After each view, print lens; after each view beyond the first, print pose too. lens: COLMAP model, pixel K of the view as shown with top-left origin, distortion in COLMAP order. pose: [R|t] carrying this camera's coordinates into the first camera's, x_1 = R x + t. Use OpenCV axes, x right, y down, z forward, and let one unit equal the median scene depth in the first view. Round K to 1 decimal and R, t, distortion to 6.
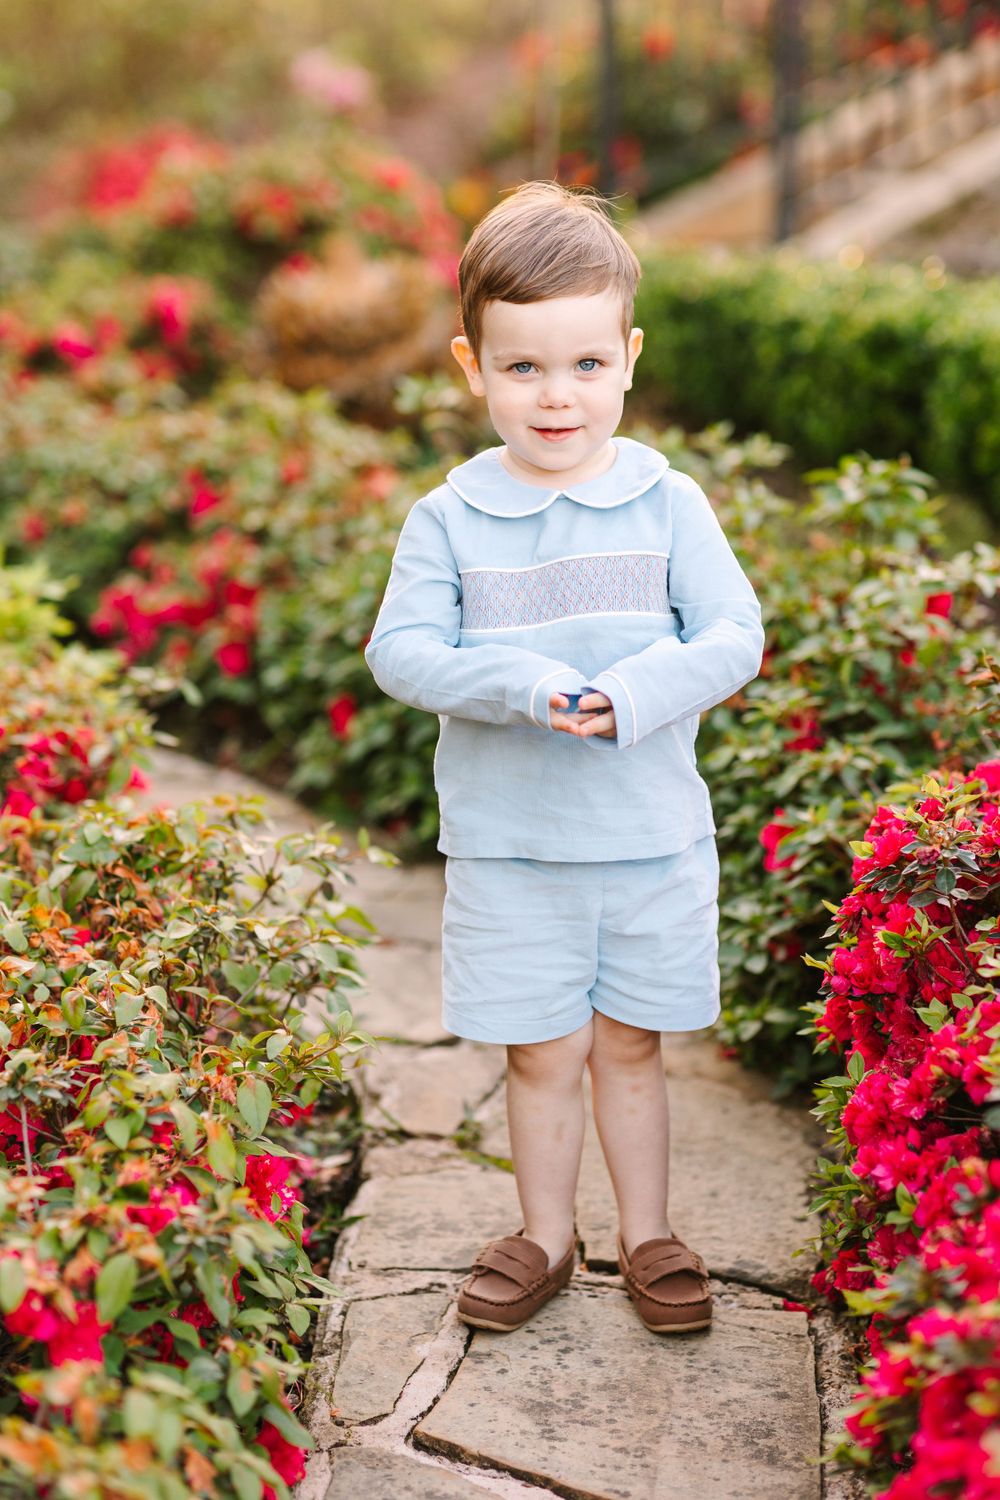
lens RADIAL K [[3776.5, 0, 500.0], [0, 3776.5, 750.0], [0, 0, 1]] dist [0.059608, -0.518088]
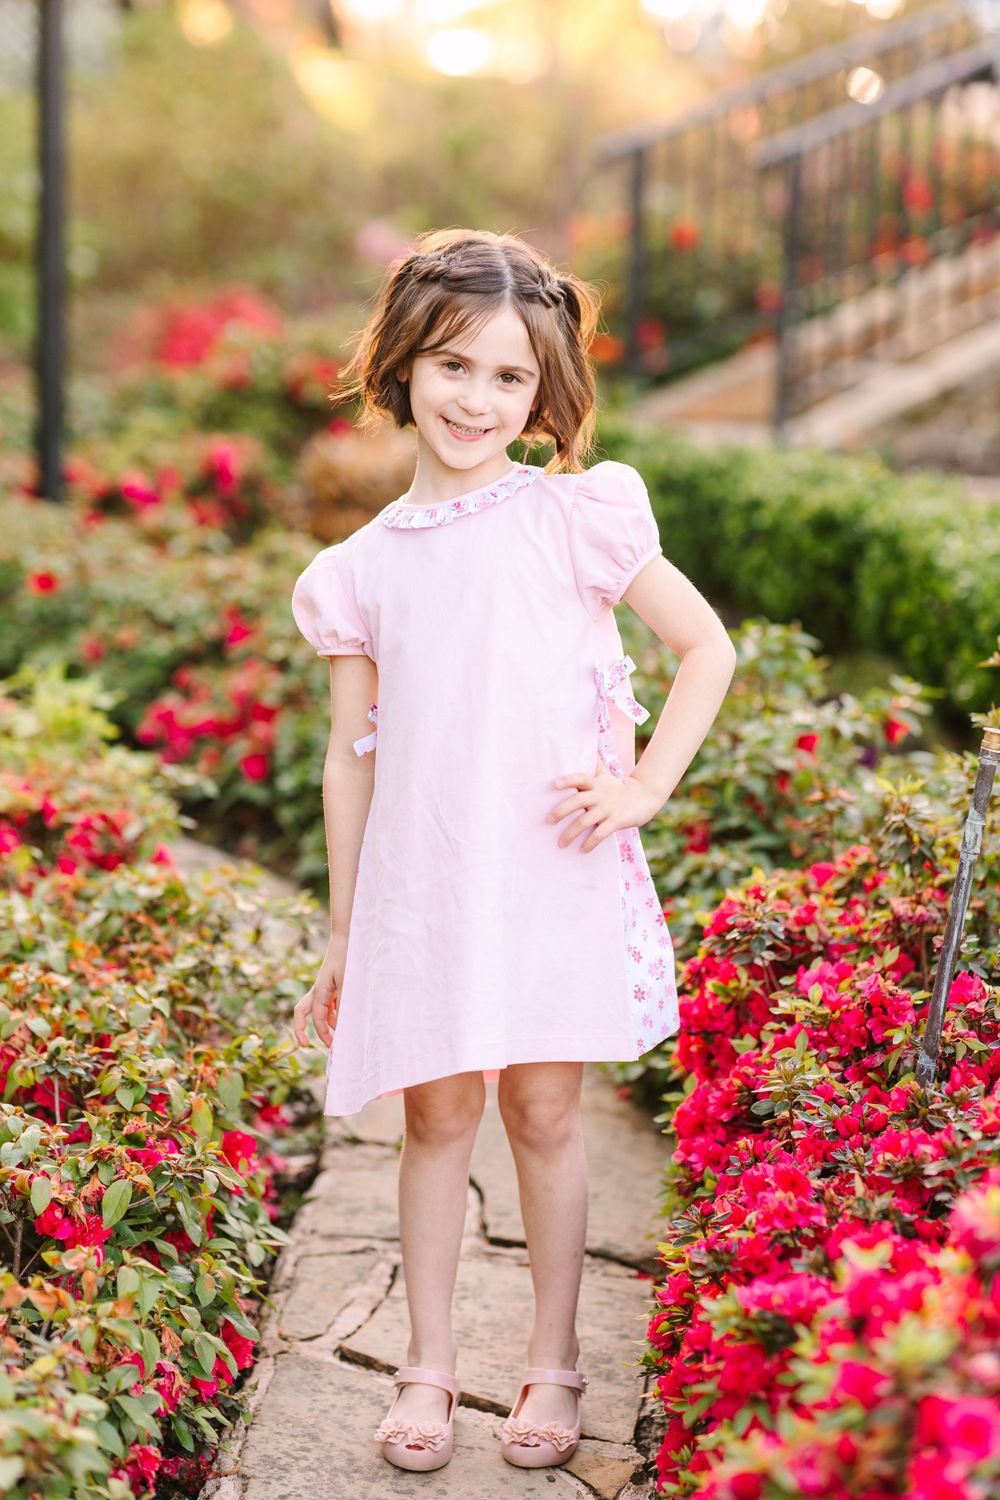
lens RADIAL K [[3776.5, 0, 500.0], [0, 3776.5, 750.0], [0, 0, 1]] dist [0.059608, -0.518088]
pose [[0.998824, 0.045541, -0.016604, 0.035501], [-0.046132, 0.998244, -0.037148, 0.015167], [0.014883, 0.037870, 0.999172, -0.252637]]
